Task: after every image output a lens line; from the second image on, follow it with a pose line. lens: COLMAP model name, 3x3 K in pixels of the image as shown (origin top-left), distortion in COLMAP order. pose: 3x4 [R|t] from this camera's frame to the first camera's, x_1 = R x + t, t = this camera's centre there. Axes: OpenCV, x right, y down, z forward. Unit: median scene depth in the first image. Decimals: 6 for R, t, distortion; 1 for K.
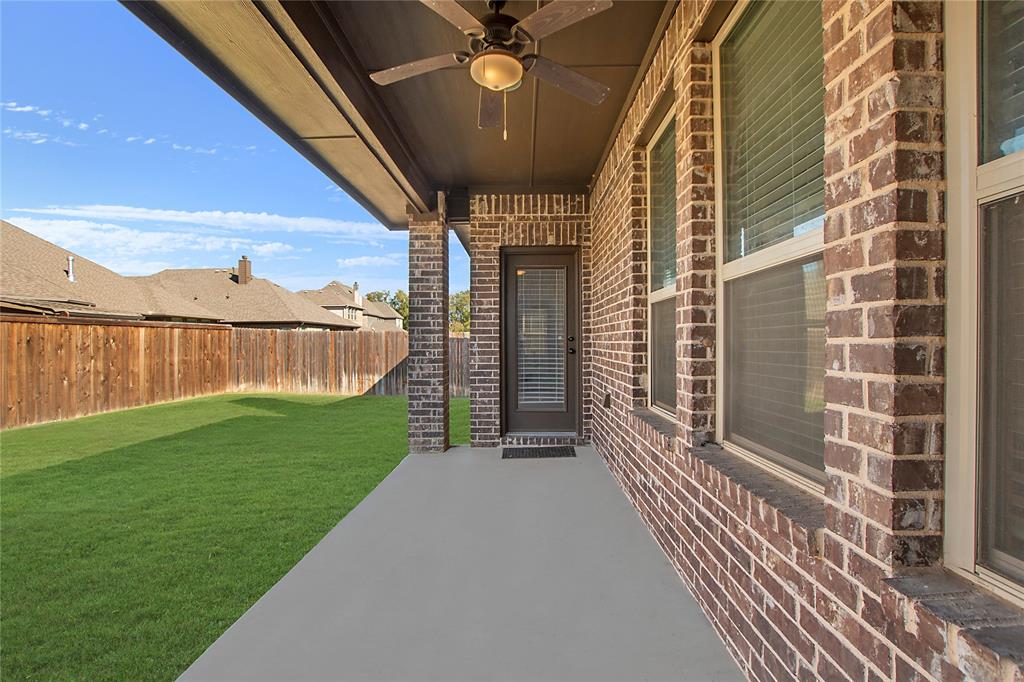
lens RADIAL K [[453.1, 0, 509.7], [0, 453.1, 333.1], [0, 0, 1]] dist [-0.031673, 0.004822]
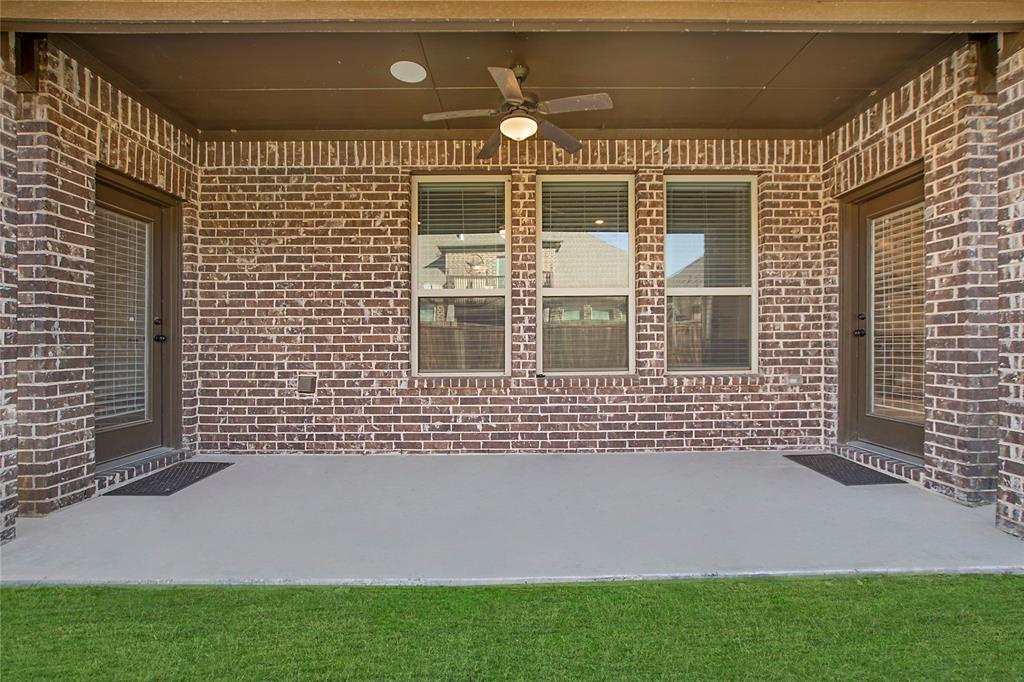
lens RADIAL K [[453.1, 0, 509.4], [0, 453.1, 346.4], [0, 0, 1]] dist [-0.031673, 0.004822]
pose [[-0.027592, -0.004082, 0.999611, -0.622940], [-0.014524, 0.999888, 0.003682, 0.043365], [-0.999514, -0.014417, -0.027648, 0.466709]]
